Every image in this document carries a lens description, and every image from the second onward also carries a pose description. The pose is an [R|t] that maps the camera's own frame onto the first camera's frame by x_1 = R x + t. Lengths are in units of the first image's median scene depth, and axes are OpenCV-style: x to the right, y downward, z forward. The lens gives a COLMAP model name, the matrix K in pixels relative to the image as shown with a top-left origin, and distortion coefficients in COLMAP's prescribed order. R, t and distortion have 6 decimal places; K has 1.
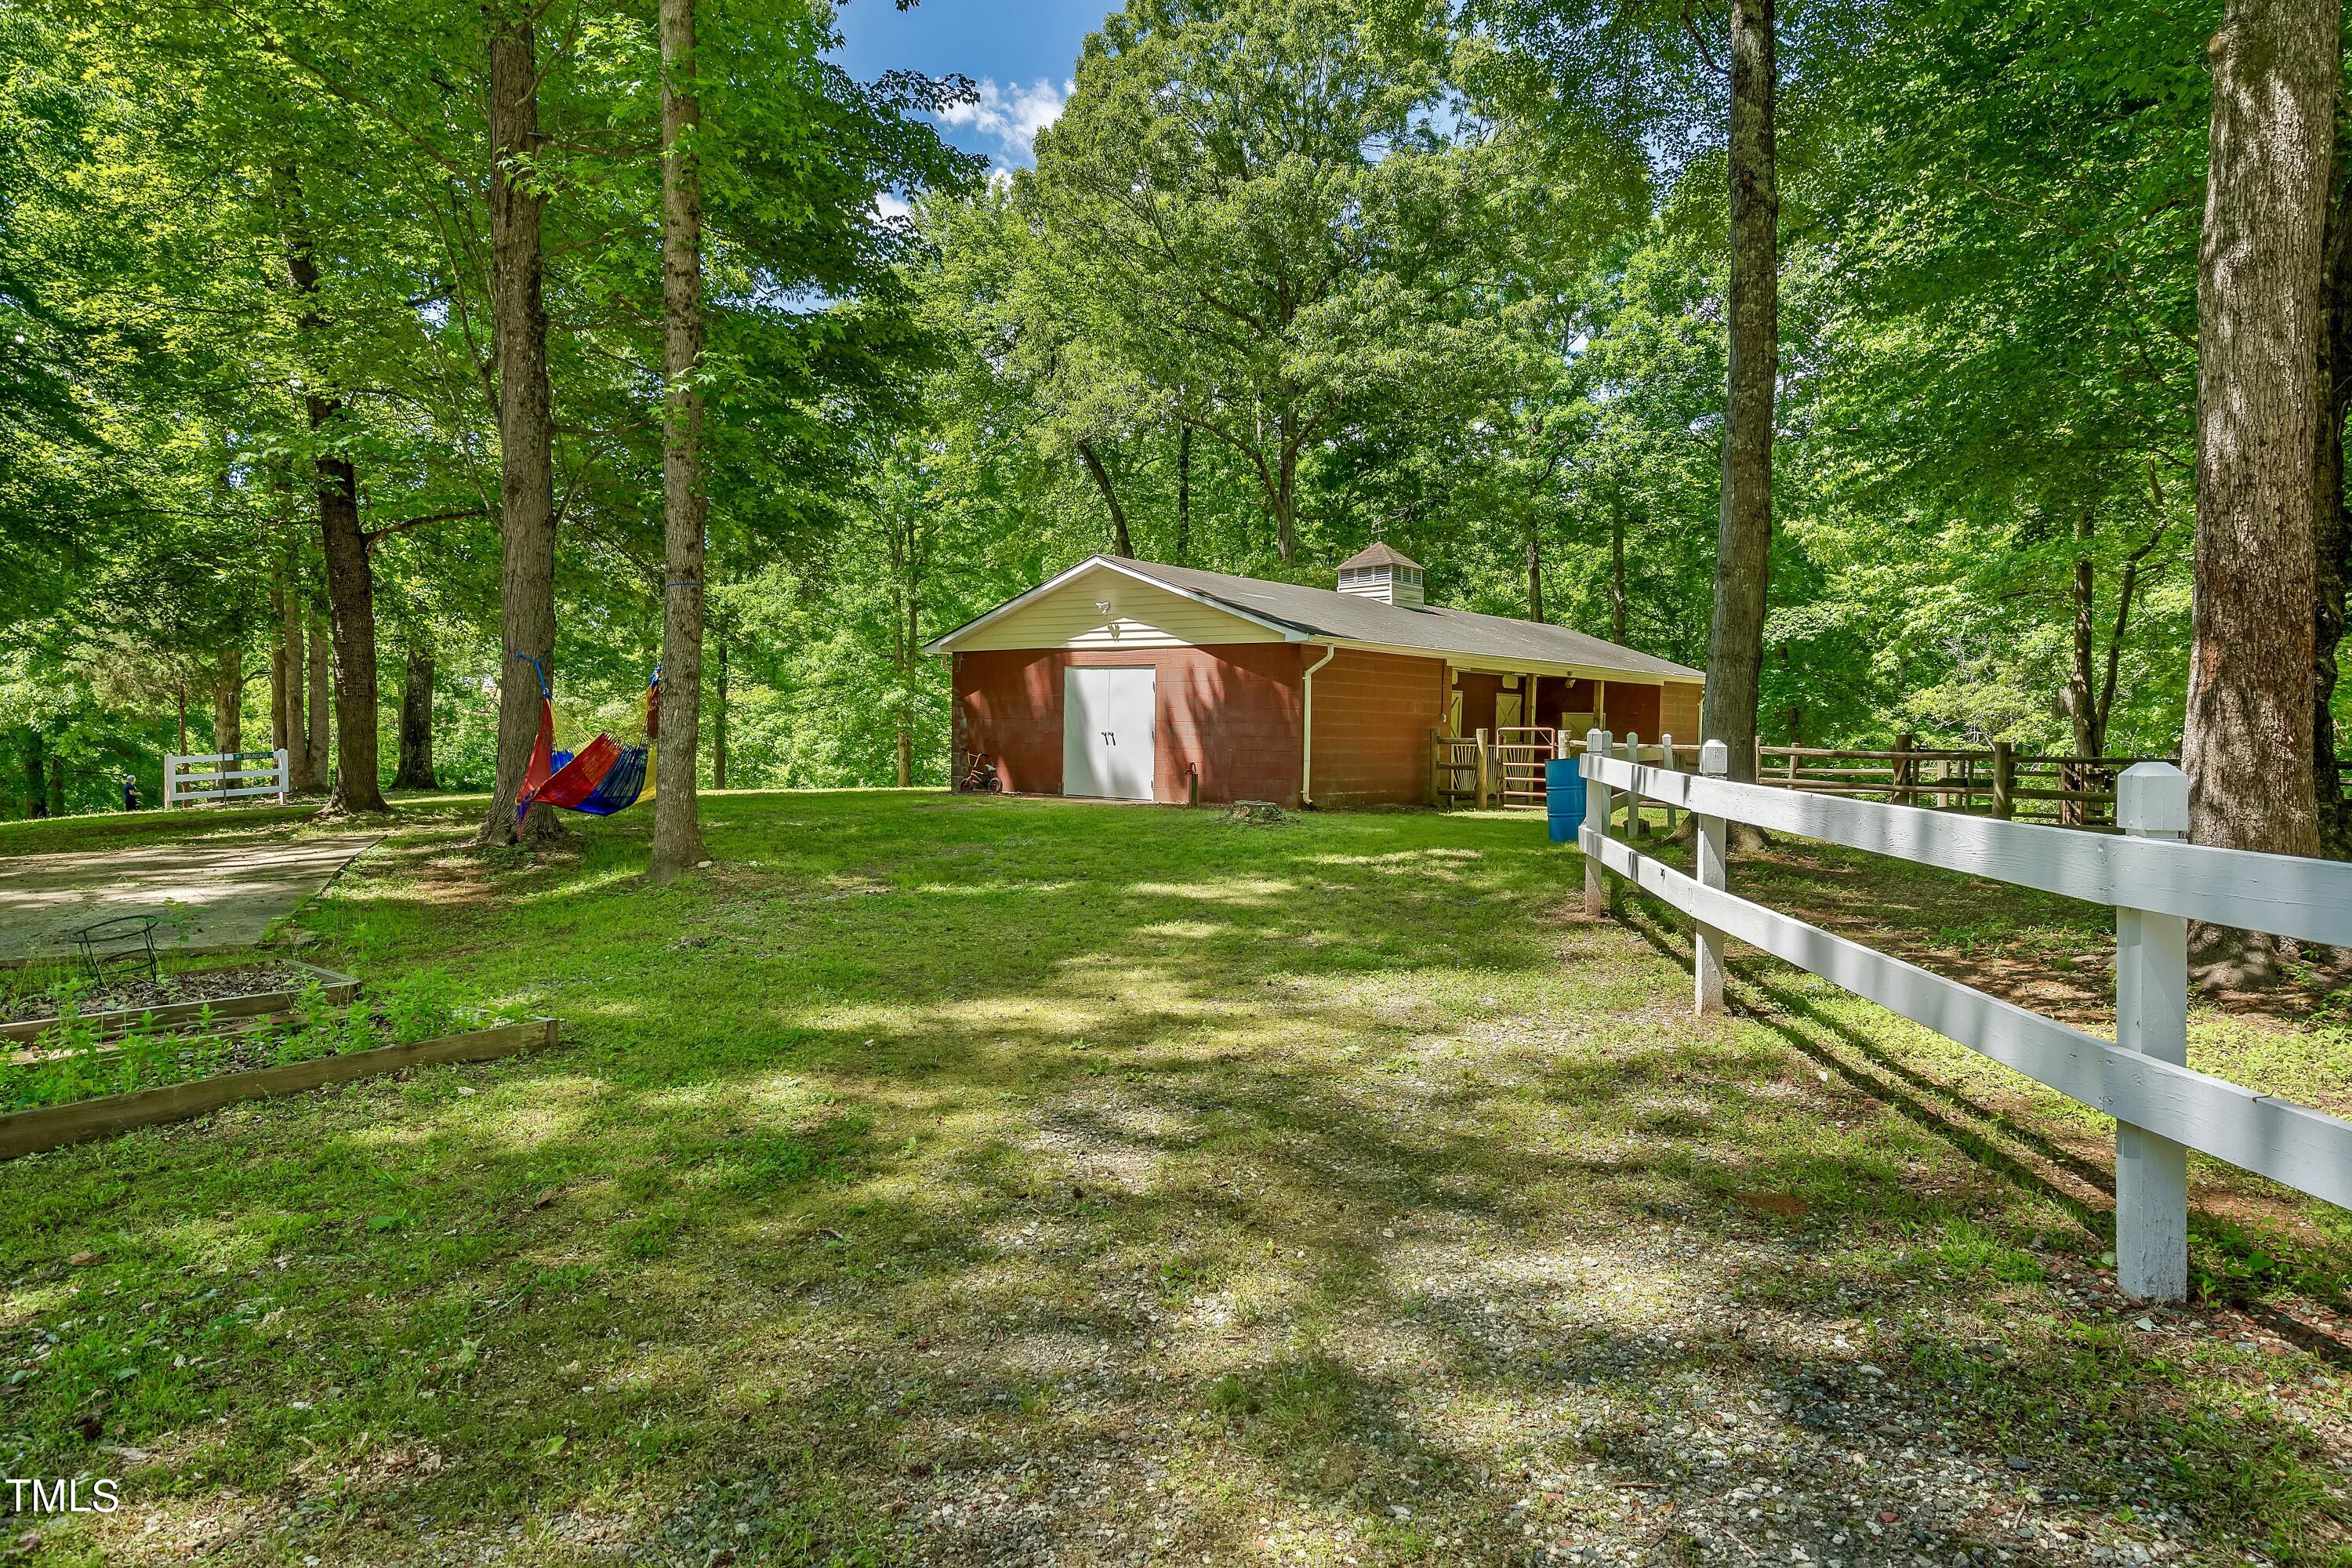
lens RADIAL K [[1469.7, 0, 1177.1], [0, 1469.7, 772.7], [0, 0, 1]] dist [0.019485, -0.000646]
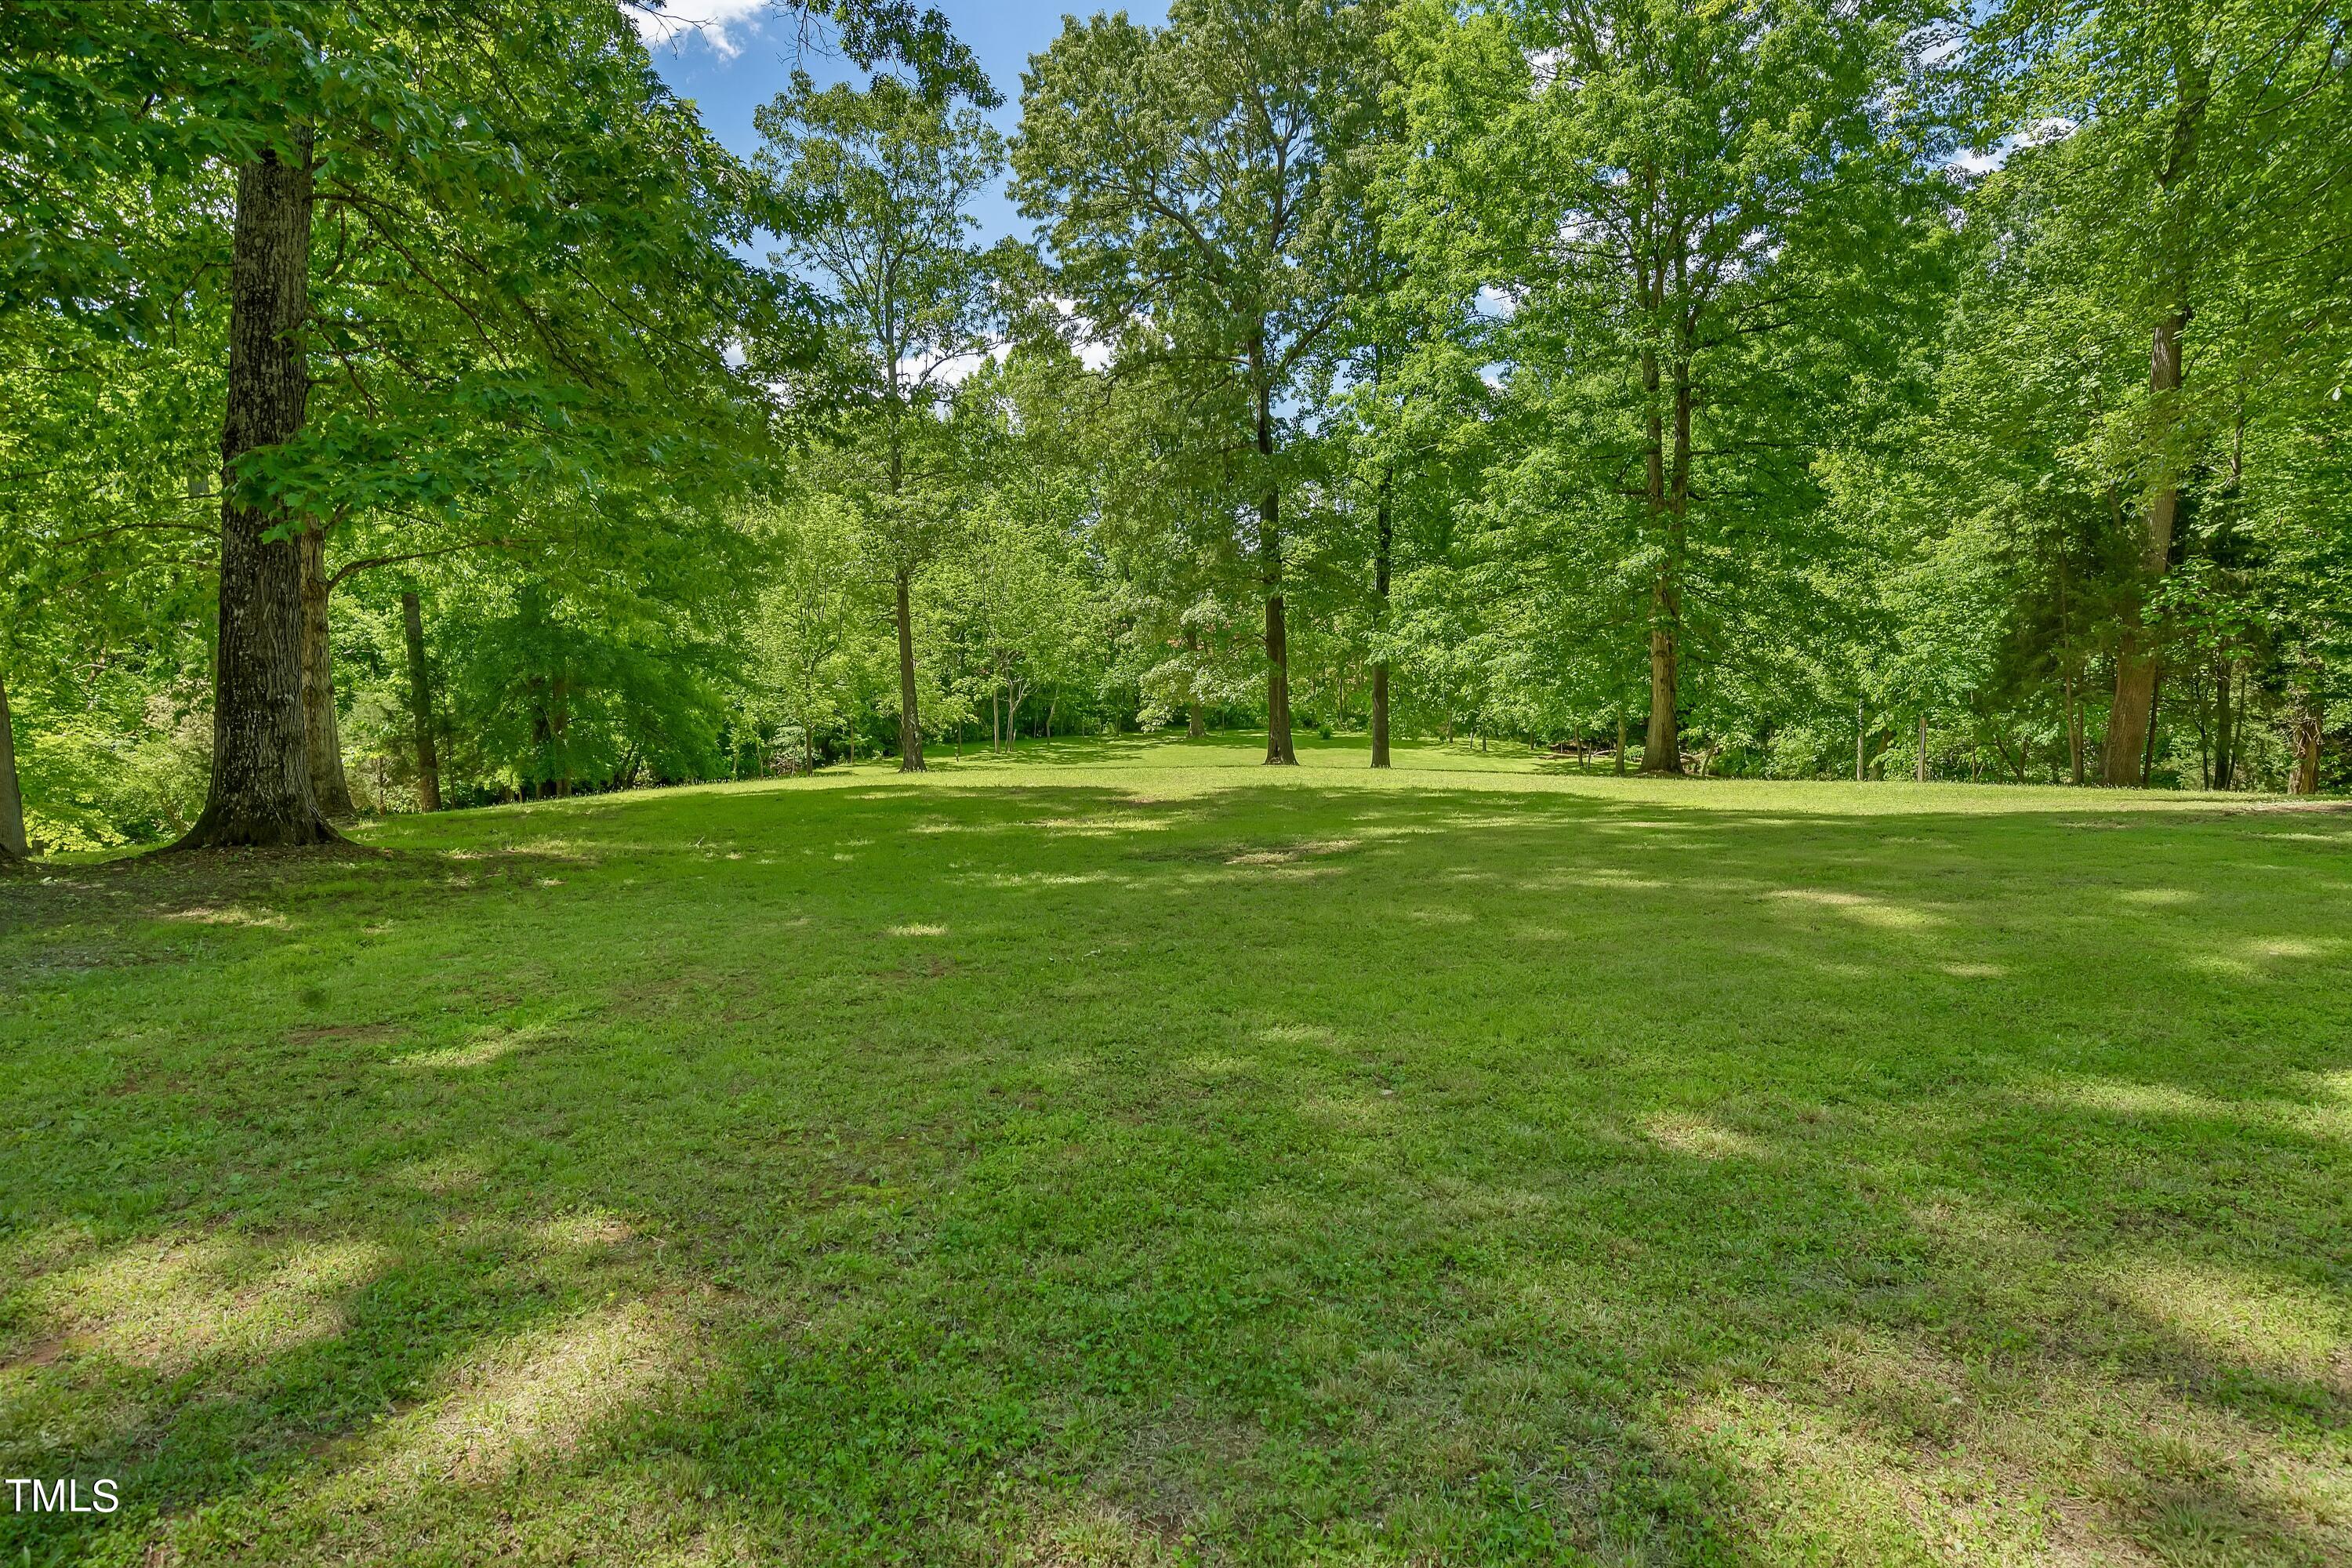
lens RADIAL K [[1469.7, 0, 1169.3], [0, 1469.7, 799.9], [0, 0, 1]] dist [0.019485, -0.000646]
pose [[0.867431, 0.022238, -0.497061, -0.072818], [0.020987, 0.996476, 0.081207, -0.013422], [0.497115, -0.080873, 0.863908, 0.442824]]
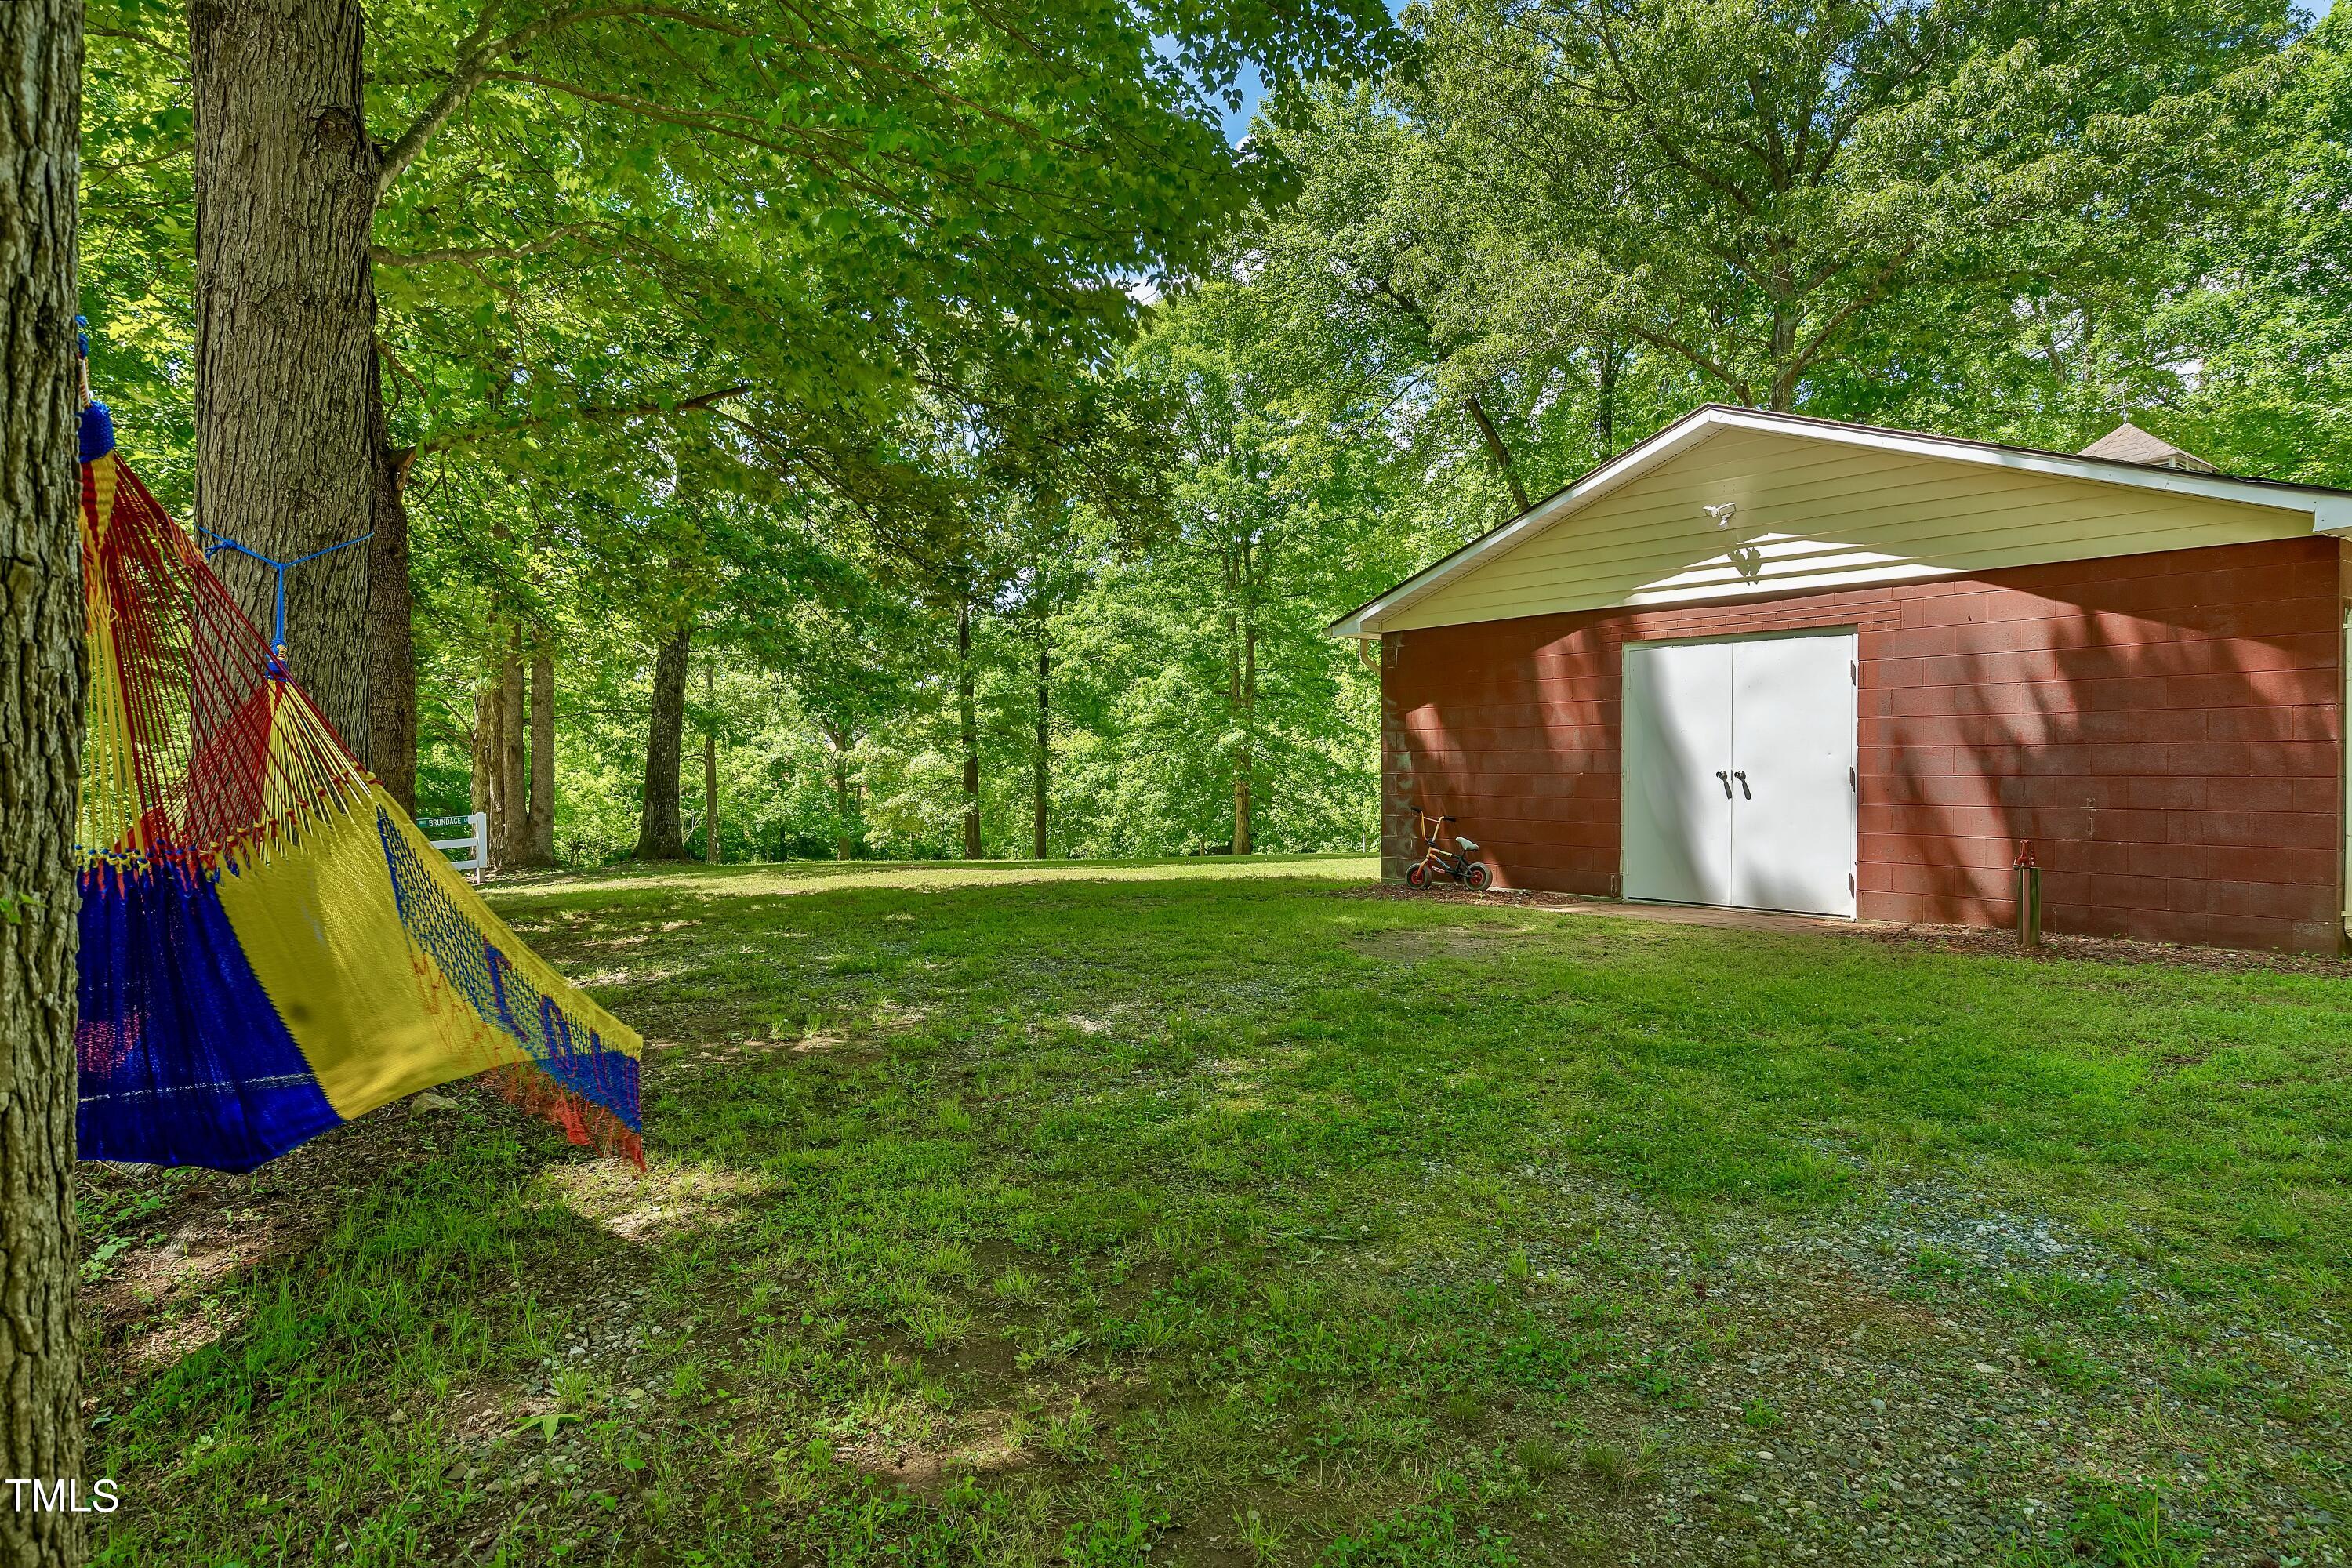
lens RADIAL K [[1469.7, 0, 1180.6], [0, 1469.7, 788.5], [0, 0, 1]] dist [0.019485, -0.000646]
pose [[0.977051, -0.012444, -0.212643, -0.038290], [0.007939, 0.999726, -0.022025, -0.004109], [0.212858, 0.019831, 0.976882, 0.154051]]
